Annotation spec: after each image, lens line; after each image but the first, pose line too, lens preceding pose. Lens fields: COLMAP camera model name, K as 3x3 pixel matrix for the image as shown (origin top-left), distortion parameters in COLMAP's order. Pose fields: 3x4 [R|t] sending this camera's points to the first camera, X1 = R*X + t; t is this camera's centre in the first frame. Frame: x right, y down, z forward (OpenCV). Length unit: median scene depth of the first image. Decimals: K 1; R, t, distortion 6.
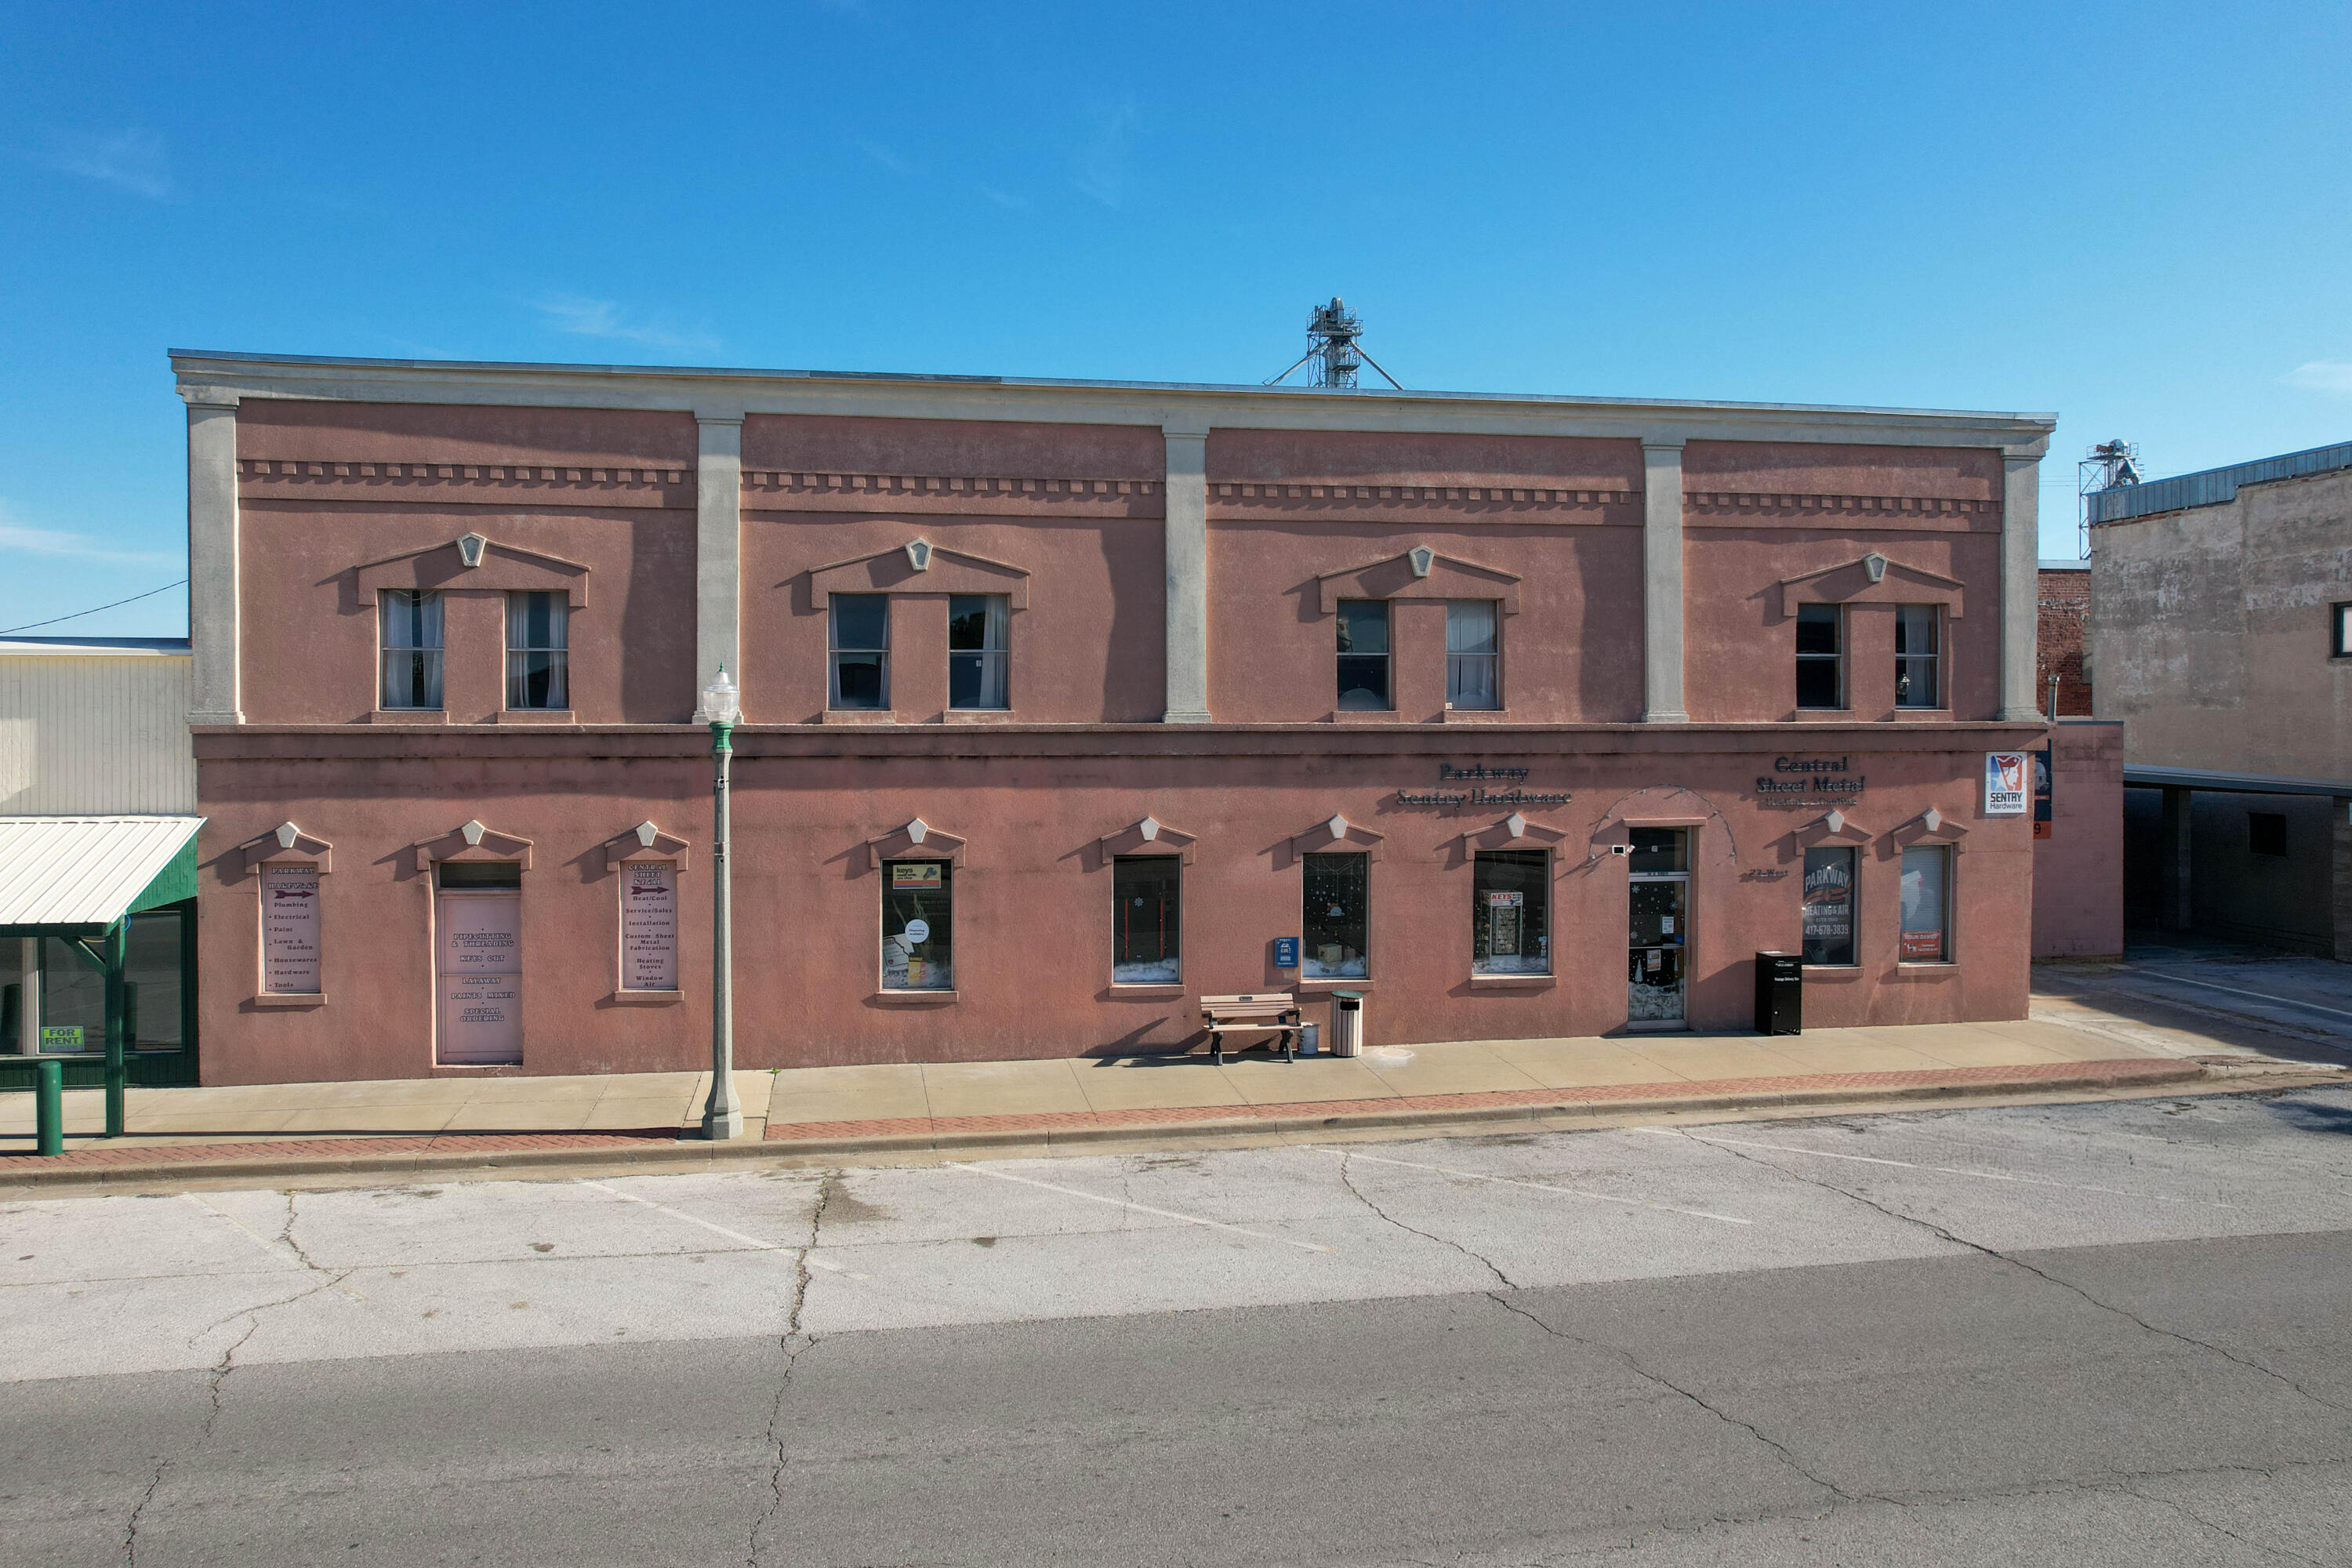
lens RADIAL K [[1552.2, 0, 1019.5], [0, 1552.2, 730.9], [0, 0, 1]] dist [-0.054025, 0.030946]
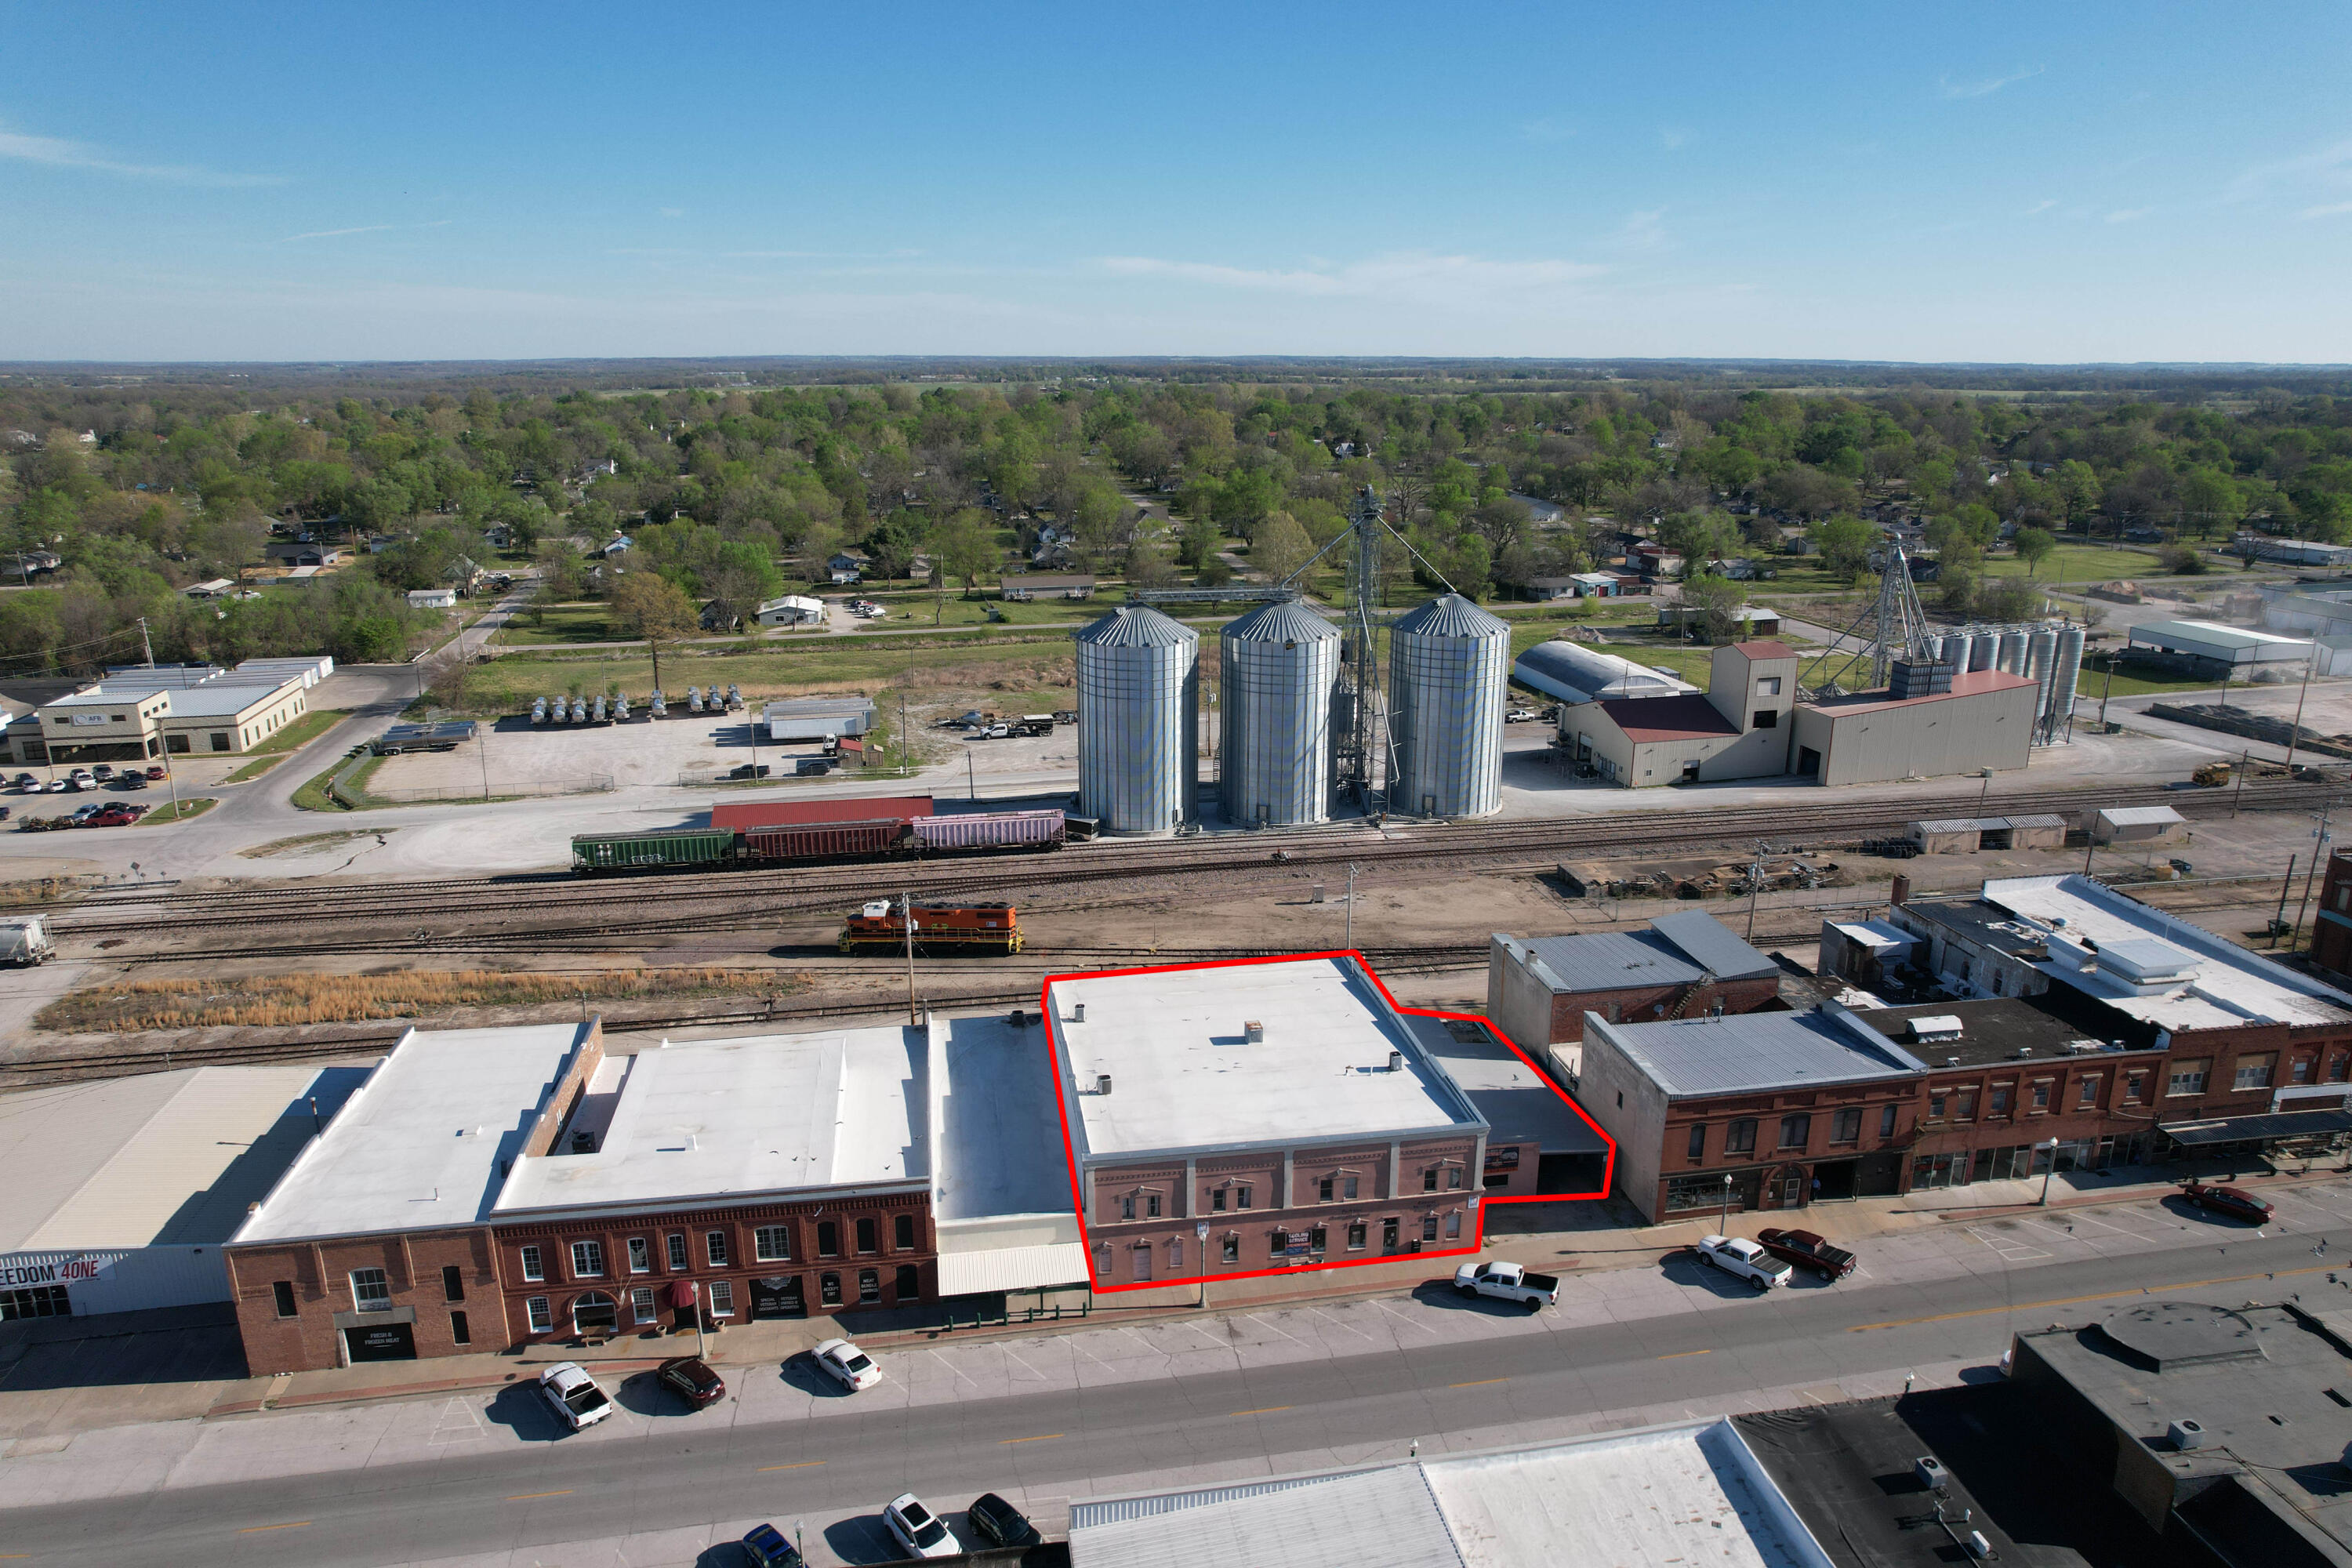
lens RADIAL K [[1505.6, 0, 1177.9], [0, 1505.6, 793.2], [0, 0, 1]] dist [-0.074569, 0.061966]
pose [[0.998962, -0.010342, 0.044368, -0.426351], [-0.002136, 0.962188, 0.272379, -2.531344], [-0.045507, -0.272191, 0.961167, -3.102024]]
